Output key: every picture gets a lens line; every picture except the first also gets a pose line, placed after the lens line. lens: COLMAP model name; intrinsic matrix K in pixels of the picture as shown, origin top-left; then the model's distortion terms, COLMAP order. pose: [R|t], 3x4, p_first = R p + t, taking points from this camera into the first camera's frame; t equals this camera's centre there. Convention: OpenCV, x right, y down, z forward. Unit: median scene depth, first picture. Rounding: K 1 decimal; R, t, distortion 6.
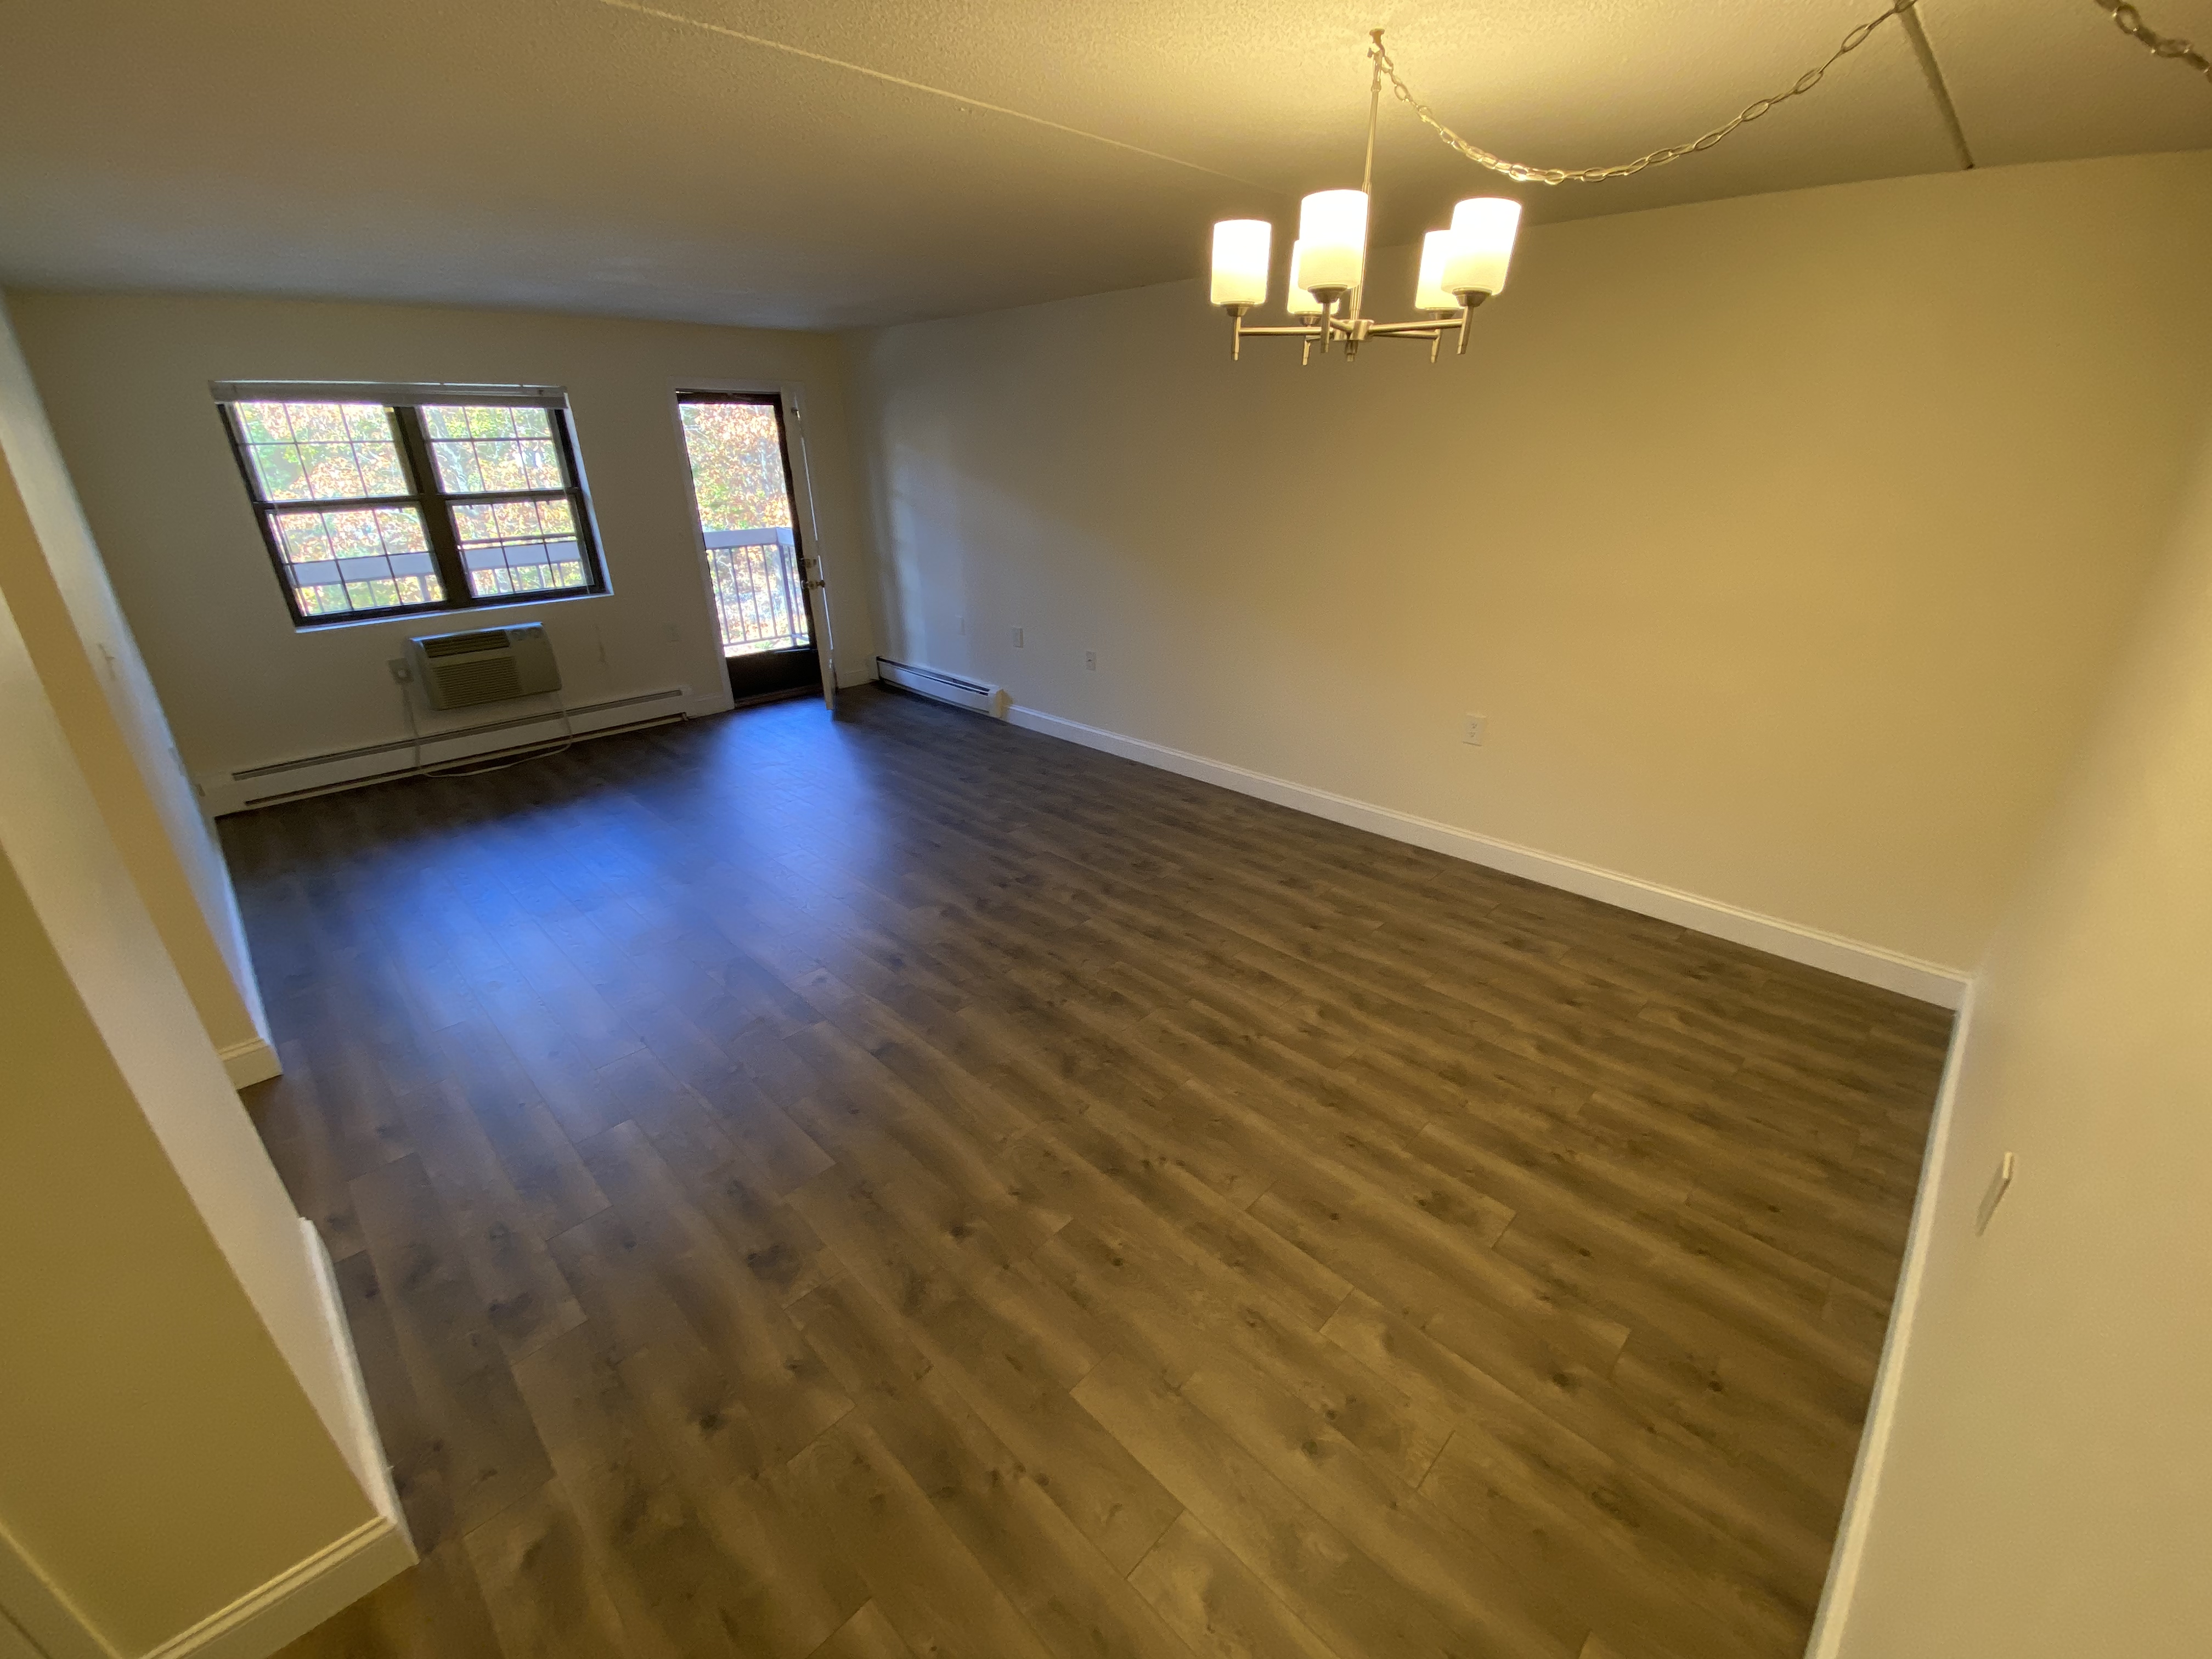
lens RADIAL K [[896.4, 0, 1109.2], [0, 896.4, 839.9], [0, 0, 1]] dist [-0.028837, -0.000831]
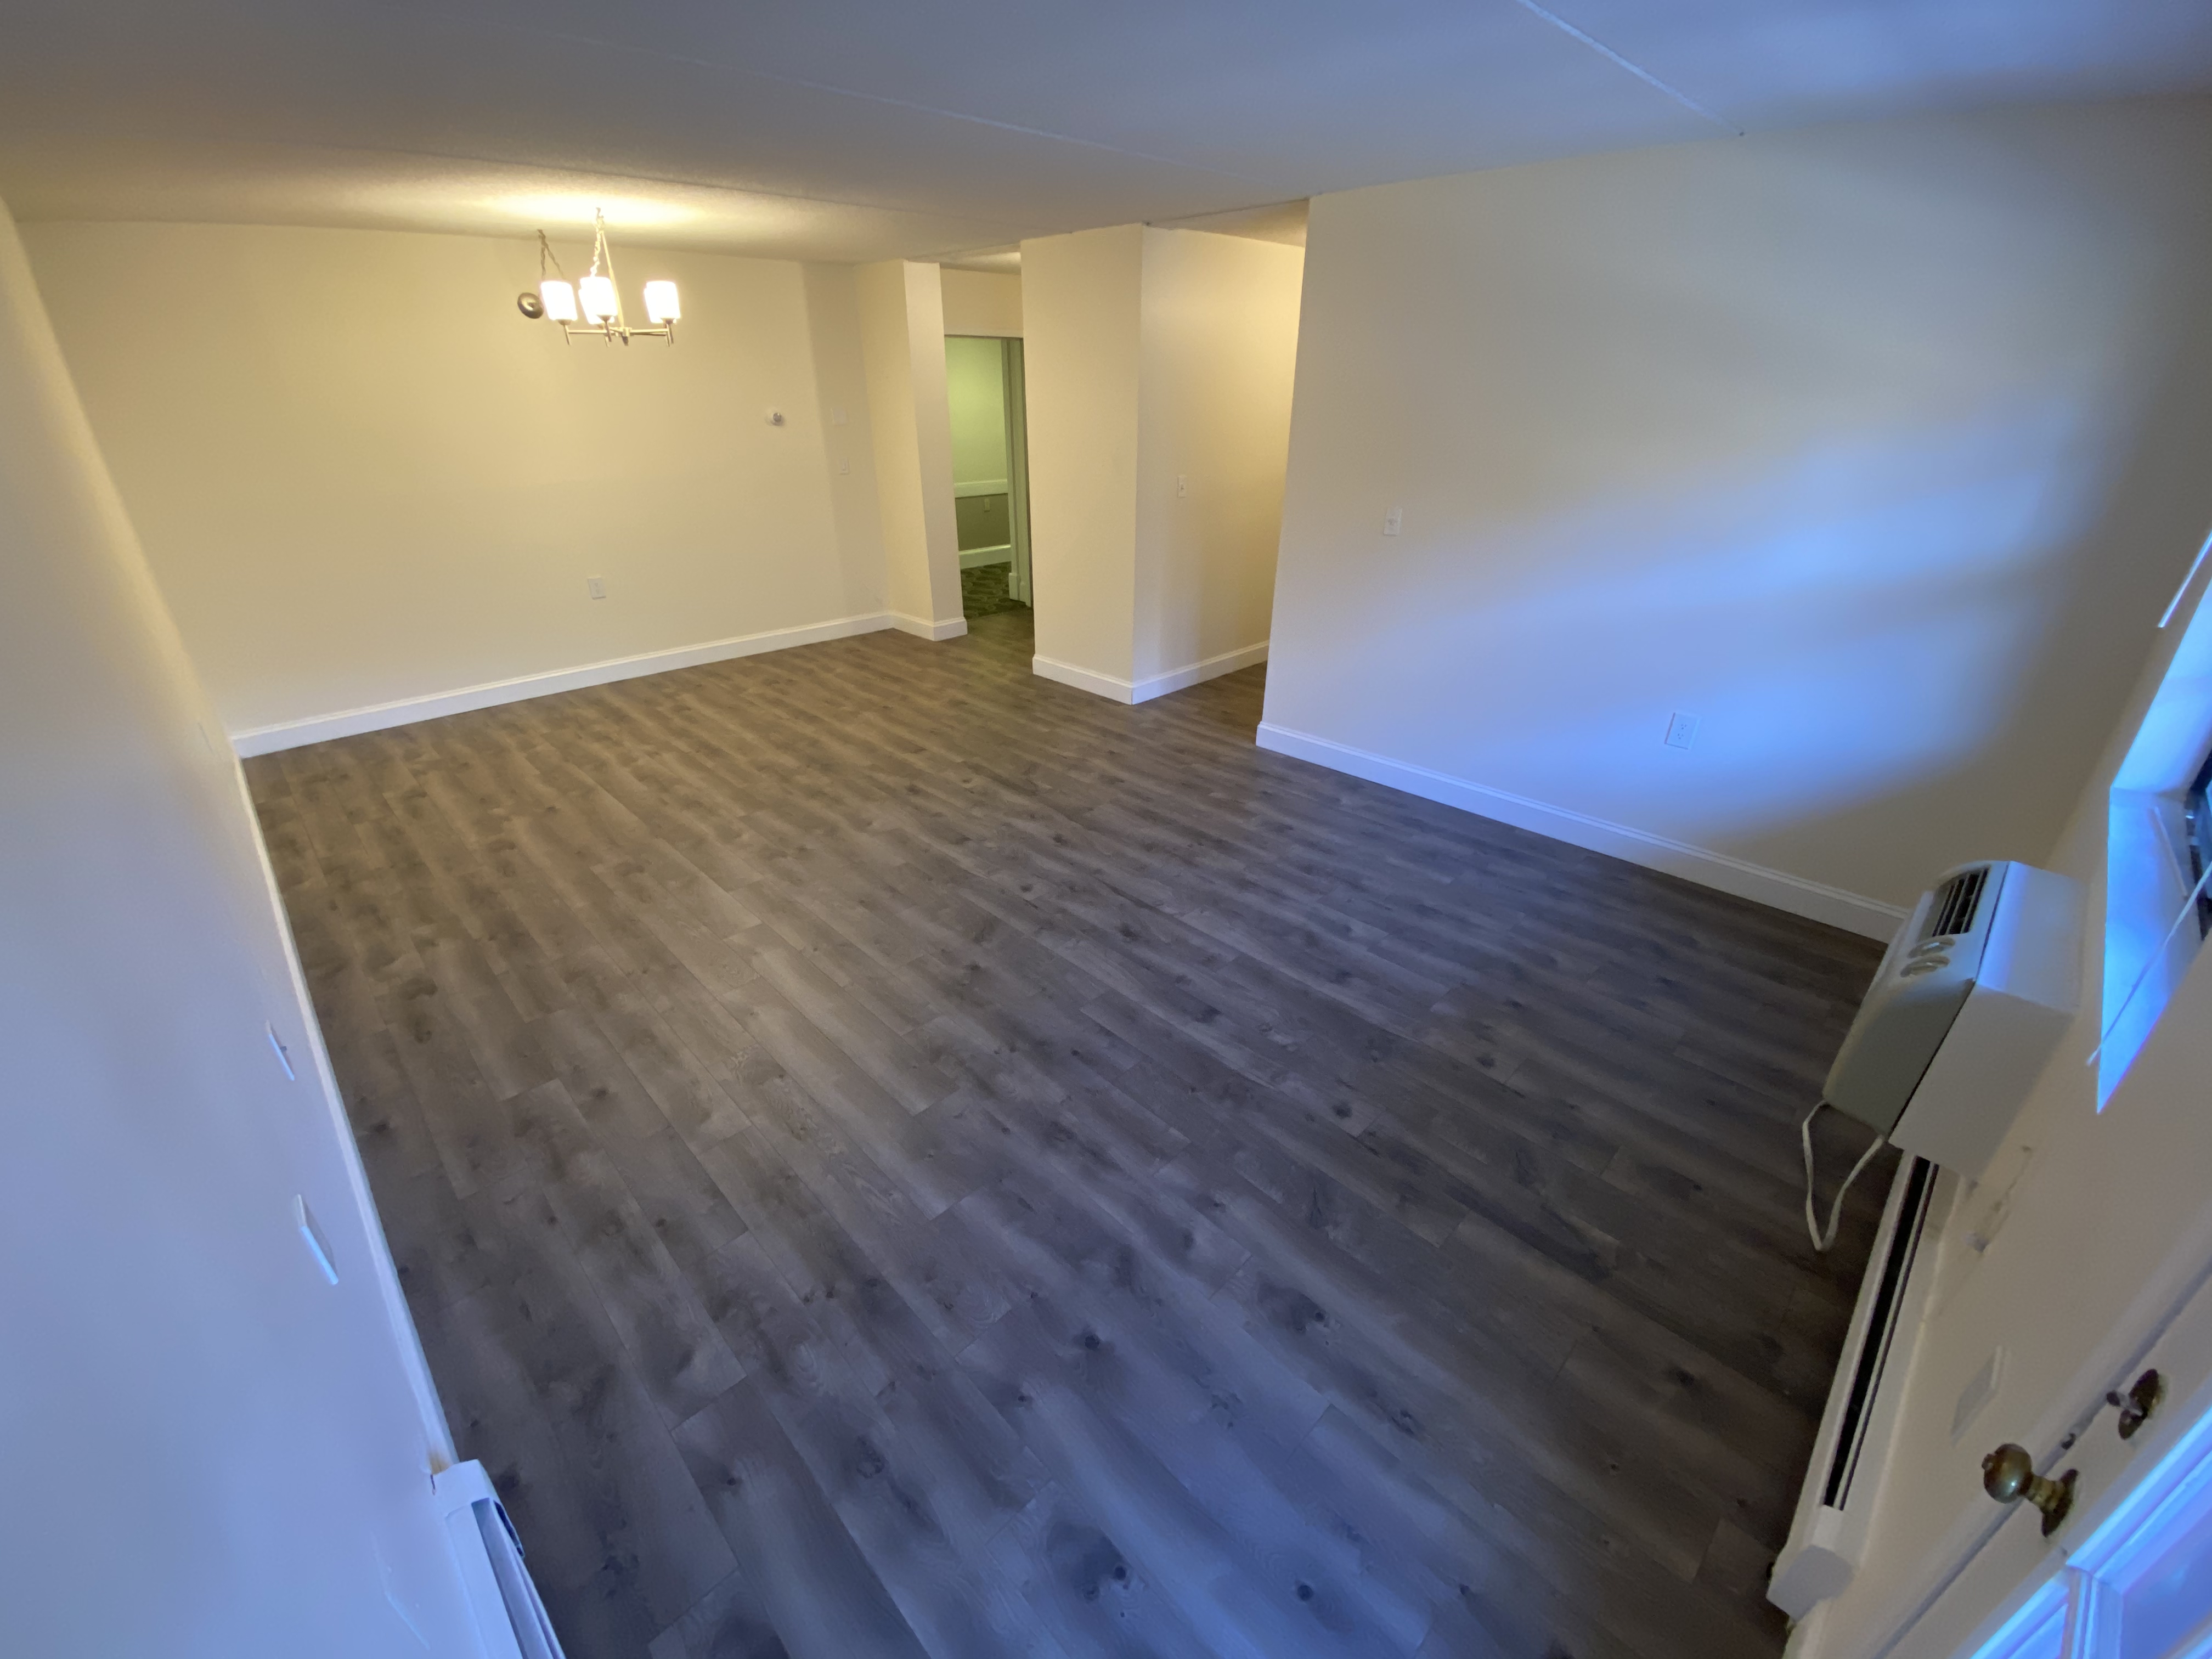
lens RADIAL K [[896.4, 0, 1103.7], [0, 896.4, 843.1], [0, 0, 1]] dist [-0.028837, -0.000831]
pose [[-0.999923, 0.000748, 0.012375, -0.565495], [0.010004, 0.638277, 0.769742, -0.853327], [-0.007323, 0.769807, -0.638235, 2.019359]]
